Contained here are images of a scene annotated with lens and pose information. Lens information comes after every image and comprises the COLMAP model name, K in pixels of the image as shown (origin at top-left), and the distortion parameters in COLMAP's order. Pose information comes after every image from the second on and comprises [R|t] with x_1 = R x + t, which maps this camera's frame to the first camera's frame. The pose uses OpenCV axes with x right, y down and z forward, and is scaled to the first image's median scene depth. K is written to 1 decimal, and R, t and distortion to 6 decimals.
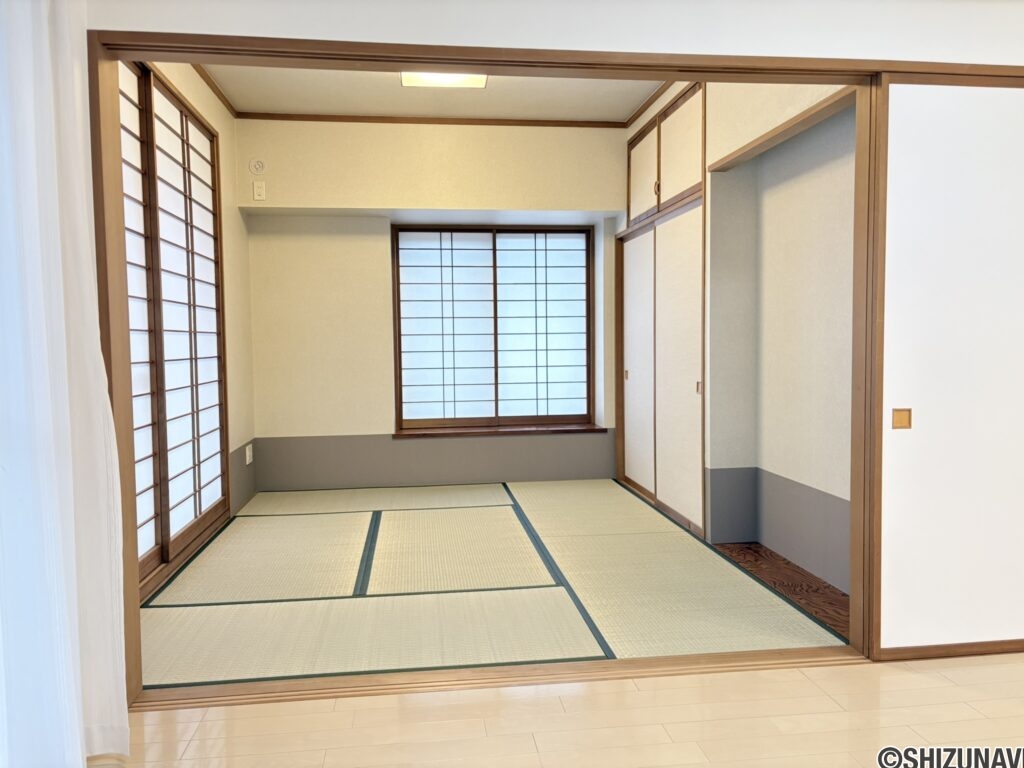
lens RADIAL K [[772.7, 0, 512.0], [0, 772.7, 385.9], [0, 0, 1]] dist [0.032521, -0.021743]
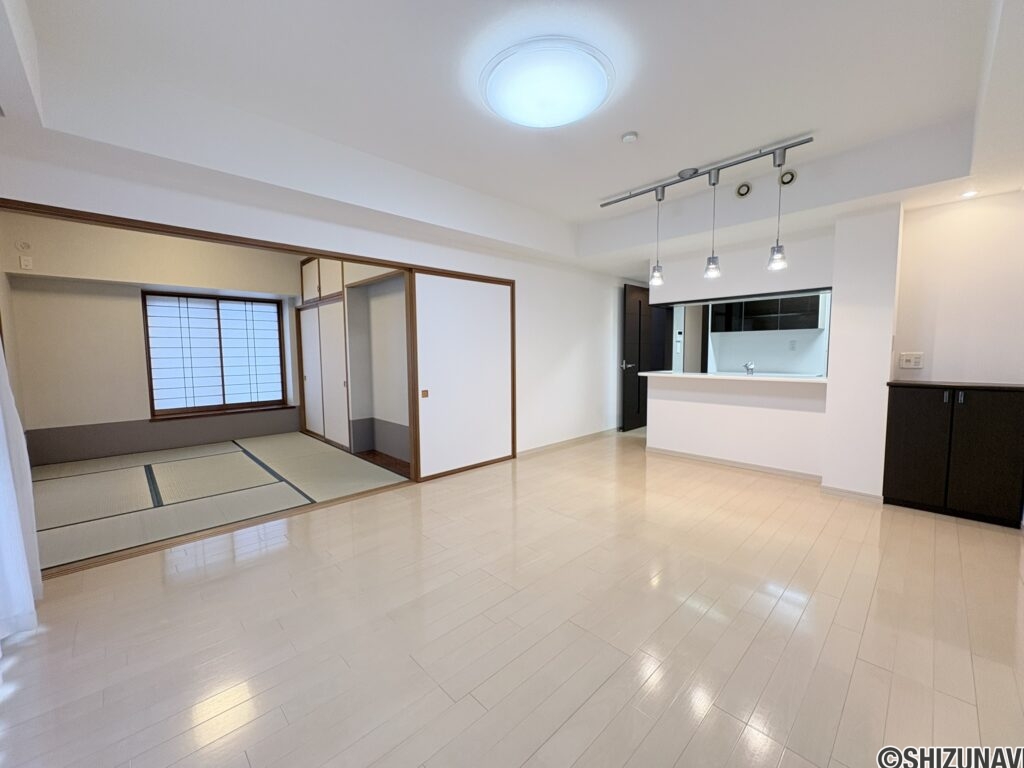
lens RADIAL K [[410.3, 0, 512.3], [0, 410.3, 384.2], [0, 0, 1]] dist [0.002098, -0.001093]
pose [[0.802584, -0.042824, 0.594999, -0.060924], [0.033407, 0.999081, 0.026844, -0.011252], [-0.595602, -0.001667, 0.803278, -0.188564]]
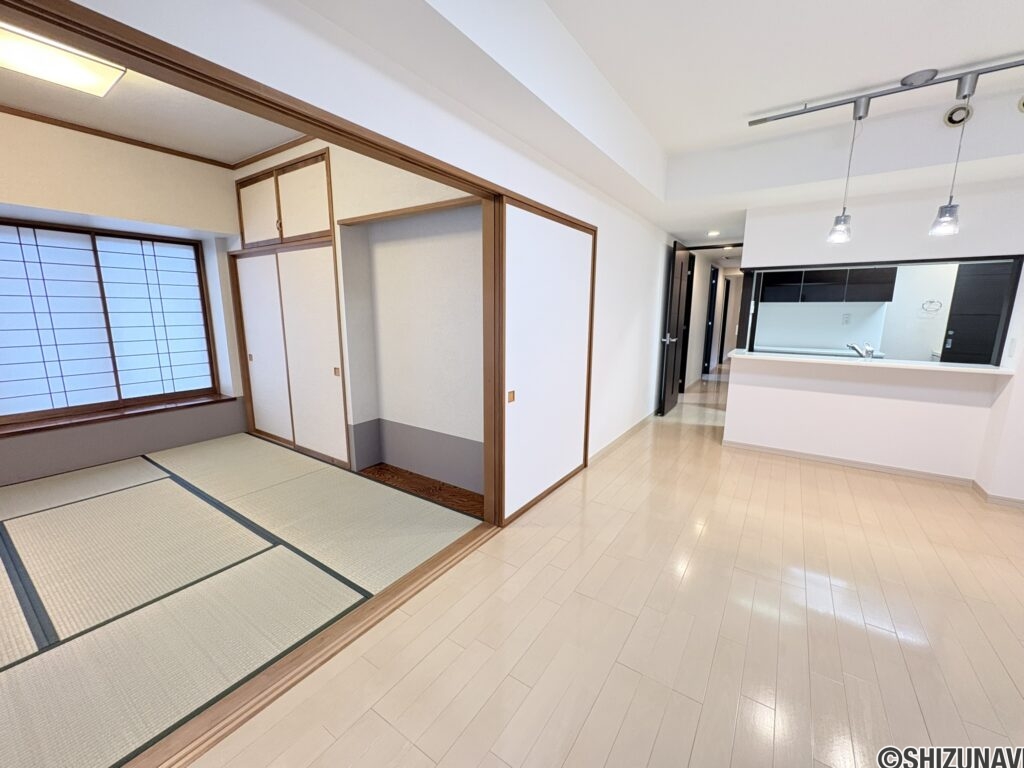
lens RADIAL K [[410.3, 0, 512.2], [0, 410.3, 383.7], [0, 0, 1]] dist [0.002098, -0.001093]
pose [[0.661878, -0.116366, 0.740525, -0.106002], [0.029140, 0.991125, 0.129700, -0.058176], [-0.749045, -0.064267, 0.659394, 0.191249]]
